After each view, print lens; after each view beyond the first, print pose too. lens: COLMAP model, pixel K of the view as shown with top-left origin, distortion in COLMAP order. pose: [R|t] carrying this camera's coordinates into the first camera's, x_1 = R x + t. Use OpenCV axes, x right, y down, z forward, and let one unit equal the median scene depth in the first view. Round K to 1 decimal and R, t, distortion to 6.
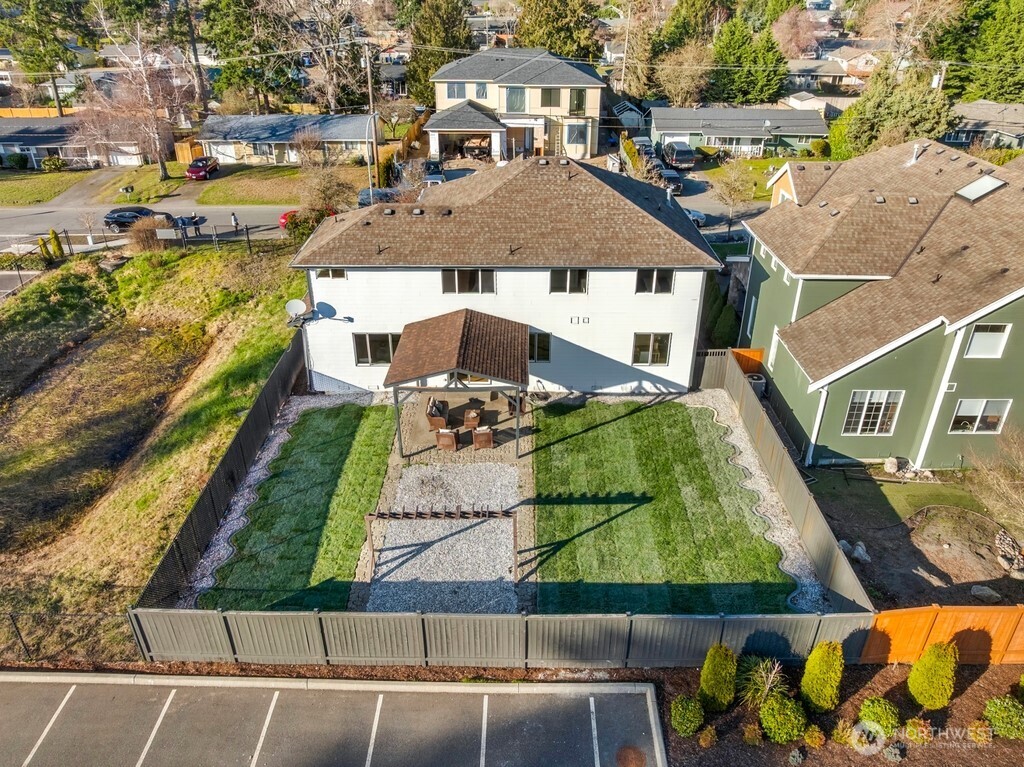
lens RADIAL K [[710.6, 0, 512.0], [0, 710.6, 383.5], [0, 0, 1]] dist [-0.050087, 0.001360]
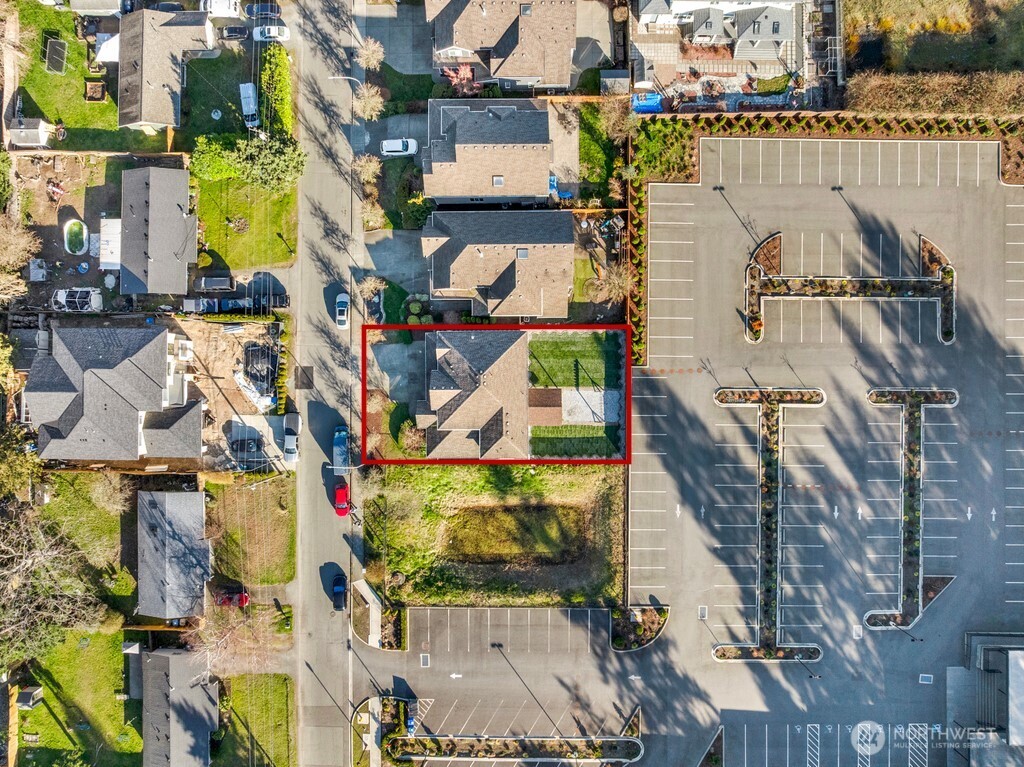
lens RADIAL K [[722.9, 0, 512.0], [0, 722.9, 383.5], [0, 0, 1]] dist [-0.058177, 0.029097]
pose [[0.004421, -0.999850, 0.016718, -0.011073], [0.514136, 0.016611, 0.857548, -2.177895], [-0.857697, 0.004804, 0.514132, -0.496648]]
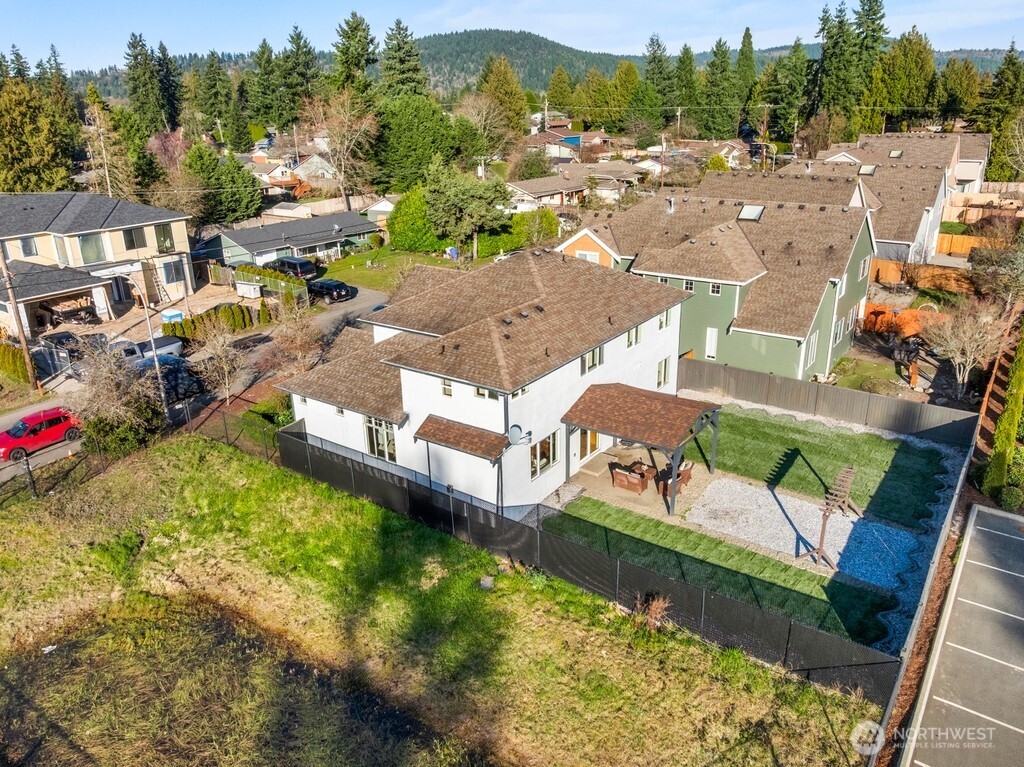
lens RADIAL K [[722.9, 0, 512.0], [0, 722.9, 383.5], [0, 0, 1]] dist [-0.058177, 0.029097]
pose [[0.591534, -0.304136, 0.746718, -0.684209], [0.418287, 0.907508, 0.038267, -0.143406], [-0.689291, 0.289706, 0.664039, 0.254847]]
